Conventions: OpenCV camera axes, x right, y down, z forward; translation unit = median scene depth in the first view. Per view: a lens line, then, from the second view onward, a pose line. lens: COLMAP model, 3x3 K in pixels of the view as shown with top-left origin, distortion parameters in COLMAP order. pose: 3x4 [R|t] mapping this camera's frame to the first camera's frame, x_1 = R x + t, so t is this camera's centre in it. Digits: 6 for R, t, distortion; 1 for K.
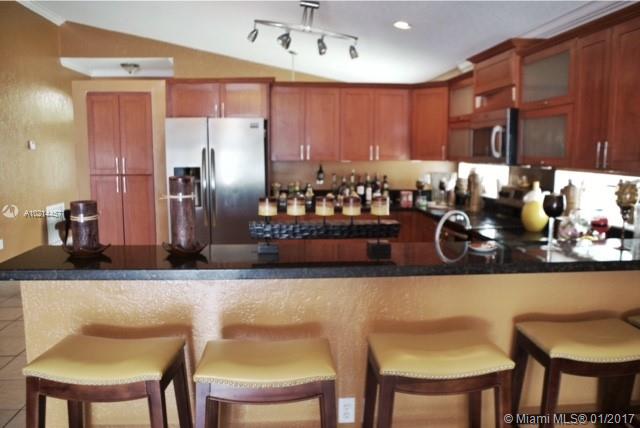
lens RADIAL K [[520.9, 0, 320.0], [0, 520.9, 214.0], [0, 0, 1]] dist [-0.120785, 0.119052]
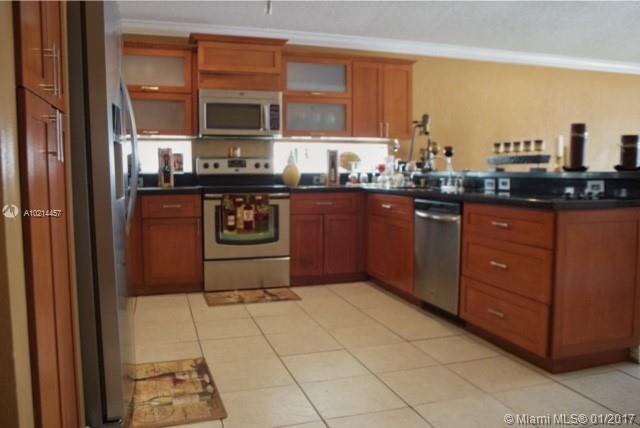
lens RADIAL K [[520.9, 0, 320.0], [0, 520.9, 214.0], [0, 0, 1]] dist [-0.120785, 0.119052]
pose [[-0.229317, -0.080477, 0.970019, -0.706328], [0.120558, 0.986554, 0.110350, -0.027803], [-0.965857, 0.142249, -0.216532, 0.930106]]
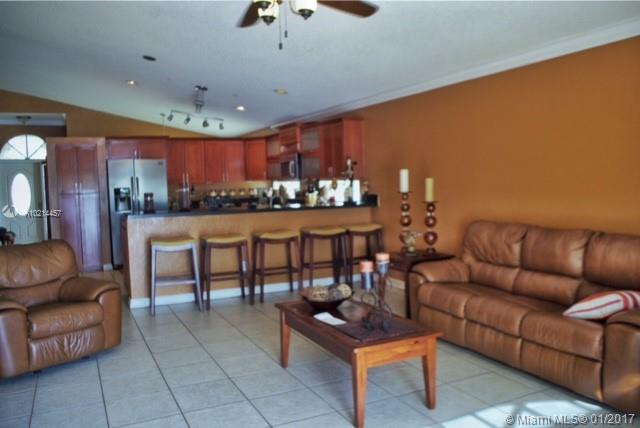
lens RADIAL K [[520.9, 0, 320.0], [0, 520.9, 214.0], [0, 0, 1]] dist [-0.120785, 0.119052]
pose [[0.932573, -0.050487, 0.357434, -0.262241], [0.071613, 0.996366, -0.046108, 0.123720], [-0.353807, 0.068595, 0.932800, -0.833011]]
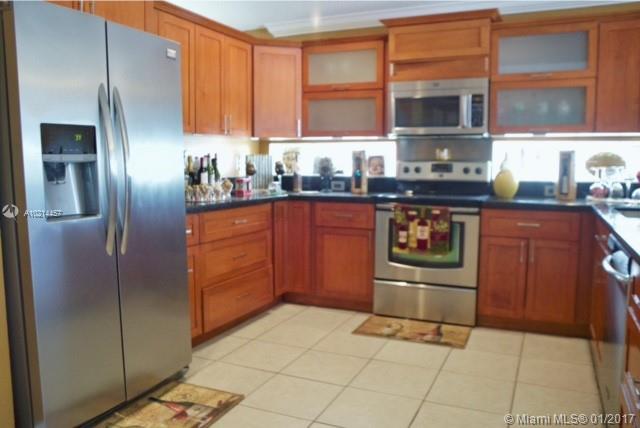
lens RADIAL K [[520.9, 0, 320.0], [0, 520.9, 214.0], [0, 0, 1]] dist [-0.120785, 0.119052]
pose [[0.479444, -0.087099, 0.873240, -0.517685], [0.105235, 0.993588, 0.041324, -0.013298], [-0.871240, 0.072082, 0.485536, 0.617930]]
